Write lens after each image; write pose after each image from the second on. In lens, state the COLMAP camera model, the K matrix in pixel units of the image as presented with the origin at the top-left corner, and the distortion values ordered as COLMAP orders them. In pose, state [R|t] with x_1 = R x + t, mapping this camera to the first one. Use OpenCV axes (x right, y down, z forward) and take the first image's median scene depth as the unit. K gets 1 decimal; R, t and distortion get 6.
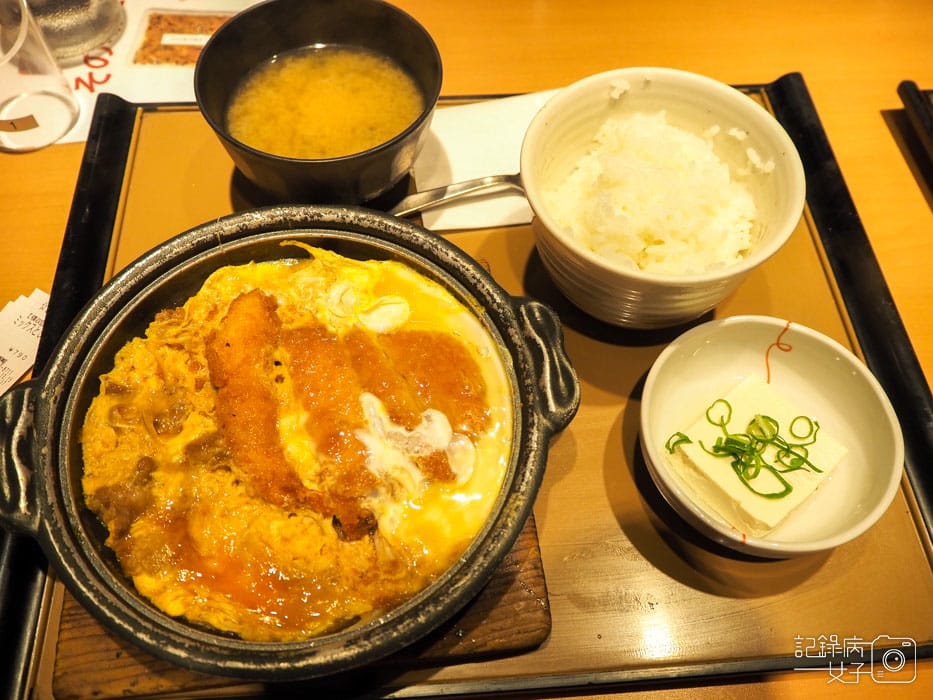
lens RADIAL K [[739.1, 0, 466.5], [0, 739.1, 350.0], [0, 0, 1]] dist [-0.083510, -0.000619]
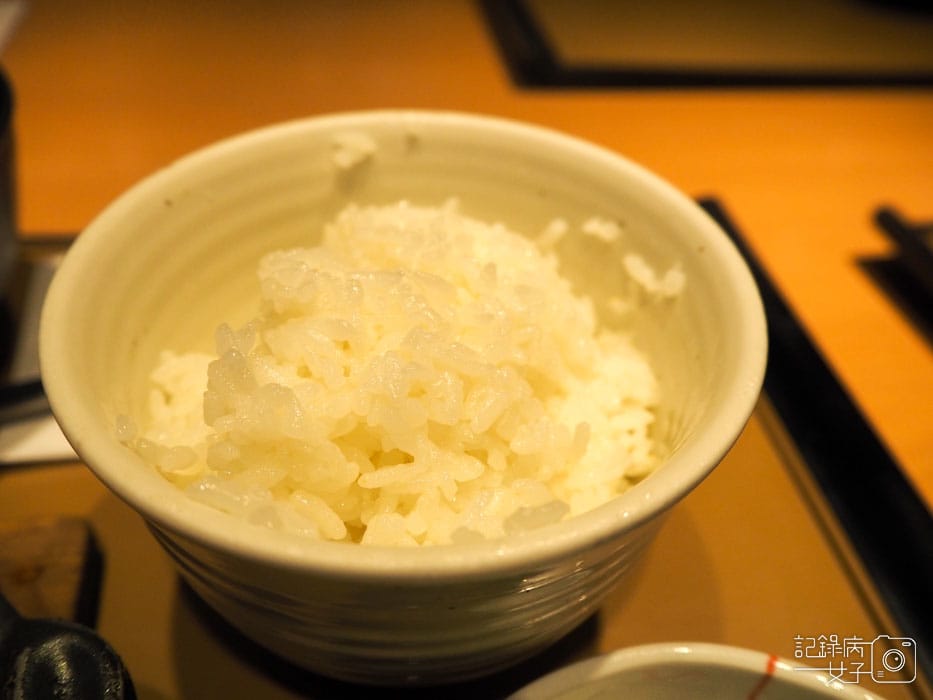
lens RADIAL K [[776.7, 0, 466.5], [0, 776.7, 350.0], [0, 0, 1]] dist [-0.012195, -0.007049]
pose [[0.995948, -0.010895, 0.089274, 0.246134], [0.038988, 0.946817, -0.319401, -0.066864], [-0.081046, 0.321587, 0.943405, 0.569018]]
